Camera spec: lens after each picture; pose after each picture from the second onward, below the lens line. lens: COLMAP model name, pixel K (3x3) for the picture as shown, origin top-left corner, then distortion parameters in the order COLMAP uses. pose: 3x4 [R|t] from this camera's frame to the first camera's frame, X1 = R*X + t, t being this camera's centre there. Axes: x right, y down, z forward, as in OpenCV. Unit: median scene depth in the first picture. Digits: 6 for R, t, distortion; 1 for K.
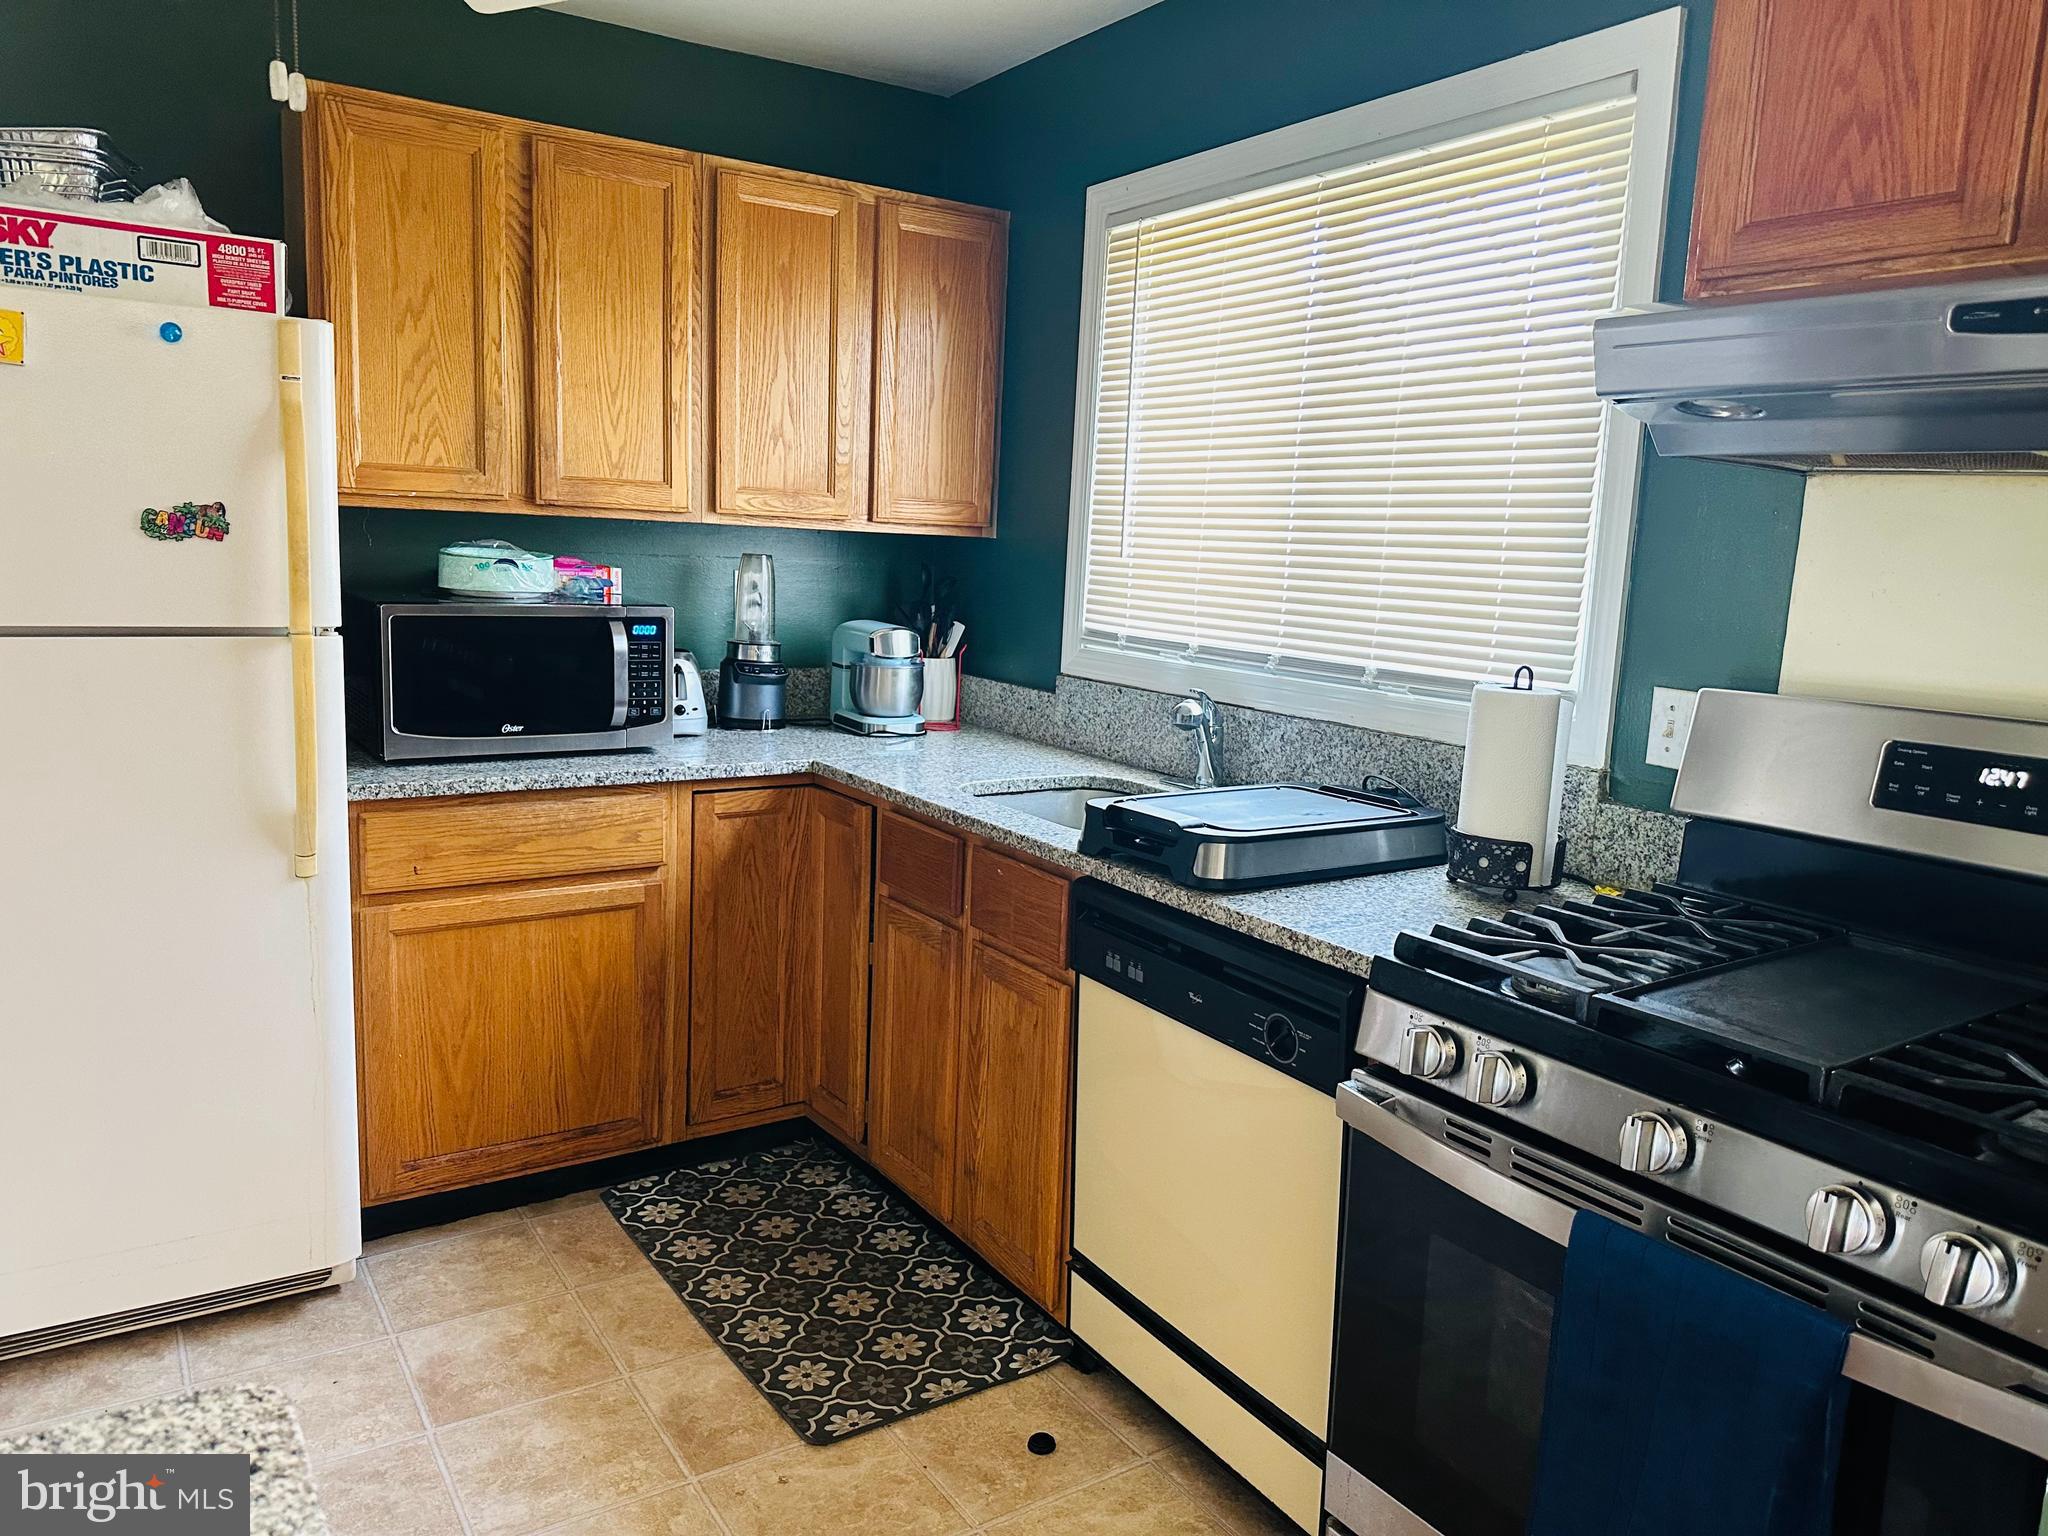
lens RADIAL K [[1448.9, 0, 1020.8], [0, 1448.9, 766.3], [0, 0, 1]] dist [0.056341, -0.071594]
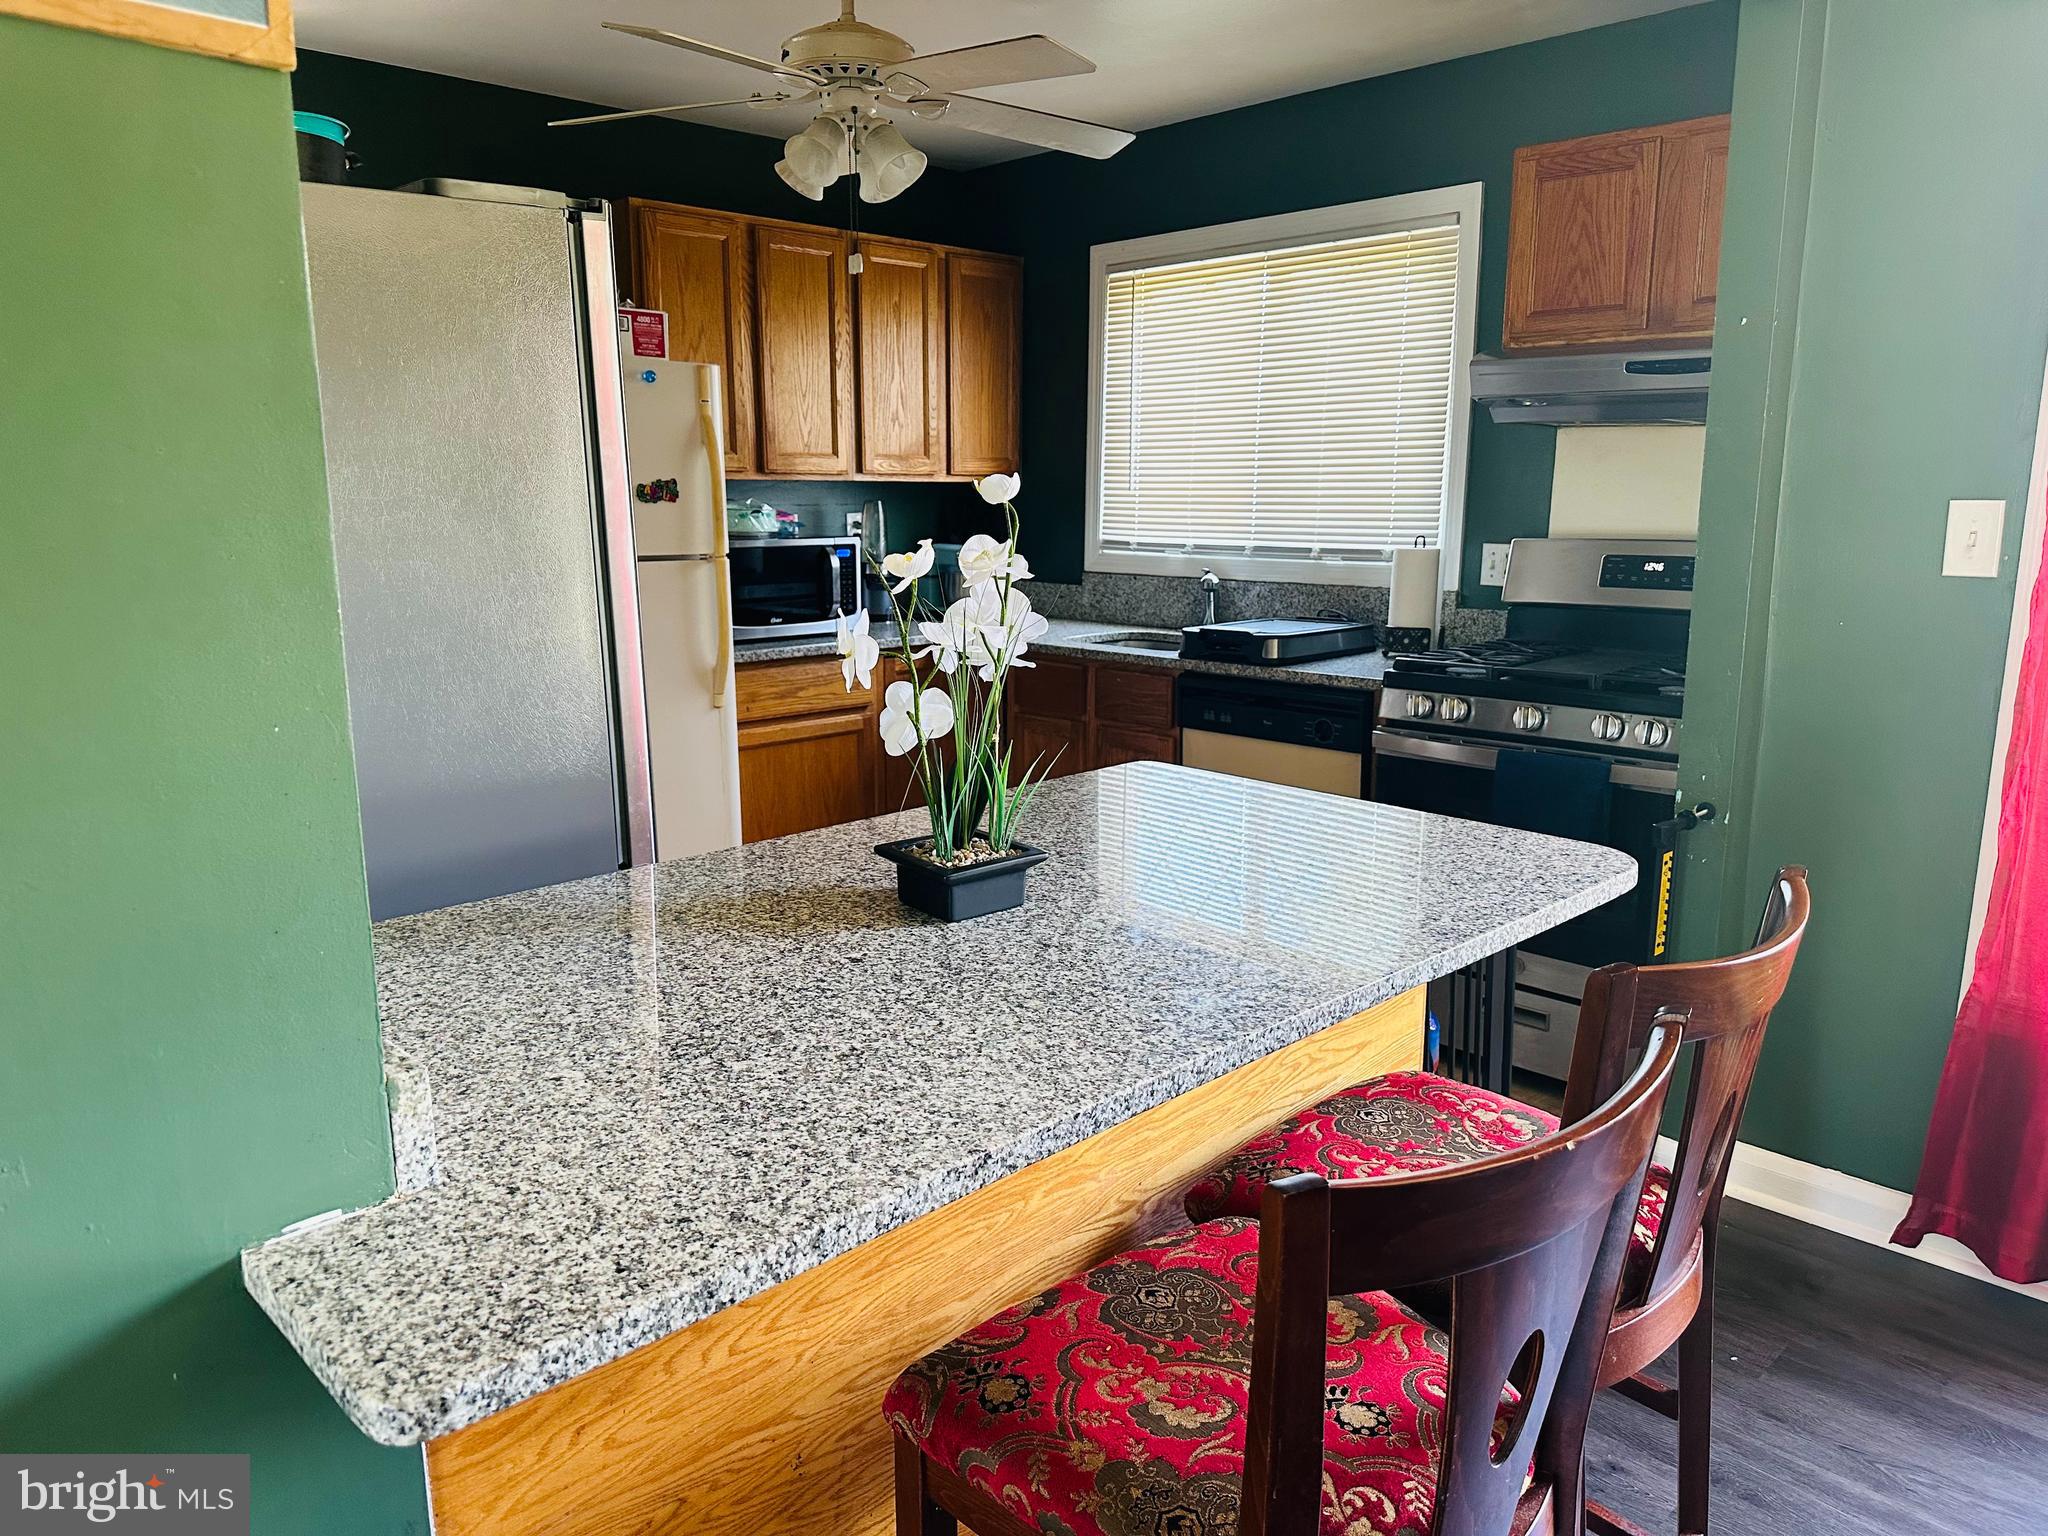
lens RADIAL K [[1448.9, 0, 1025.3], [0, 1448.9, 786.7], [0, 0, 1]] dist [0.056341, -0.071594]
pose [[0.979529, -0.081652, 0.183998, -0.403049], [0.072358, 0.995767, 0.056681, 0.084680], [-0.187847, -0.042207, 0.981291, -0.584374]]
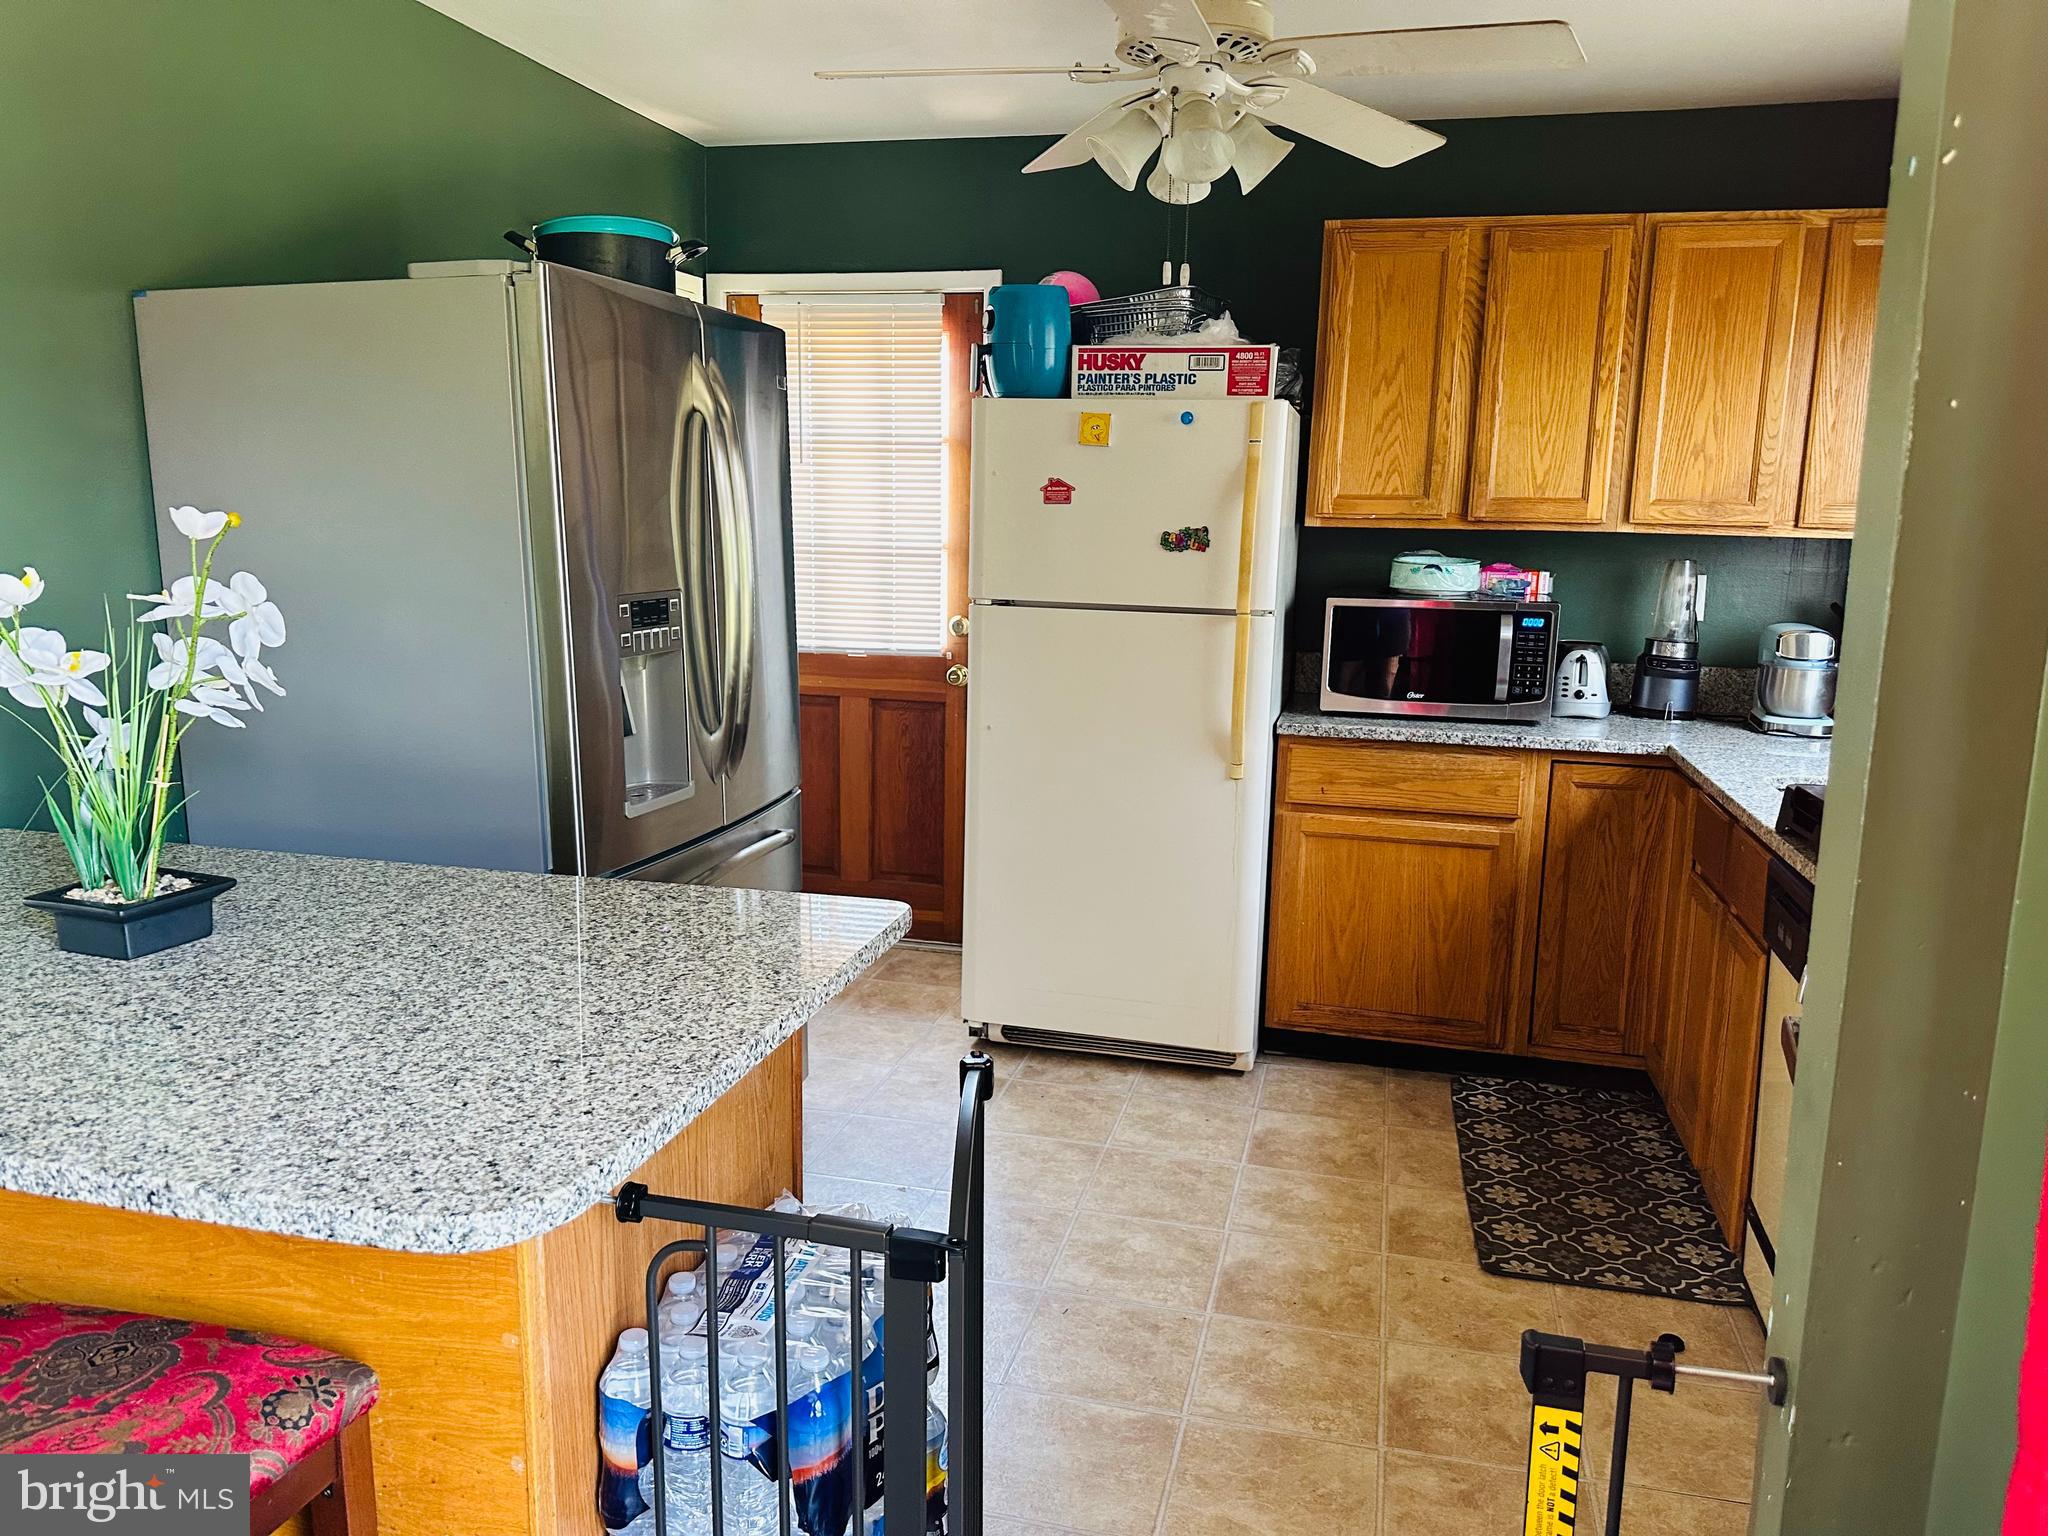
lens RADIAL K [[1448.9, 0, 1028.1], [0, 1448.9, 768.5], [0, 0, 1]] dist [0.056341, -0.071594]
pose [[0.676966, 0.102386, -0.728859, 0.377713], [-0.109930, 0.993235, 0.037421, 0.028871], [0.727759, 0.054791, 0.683641, -0.130820]]
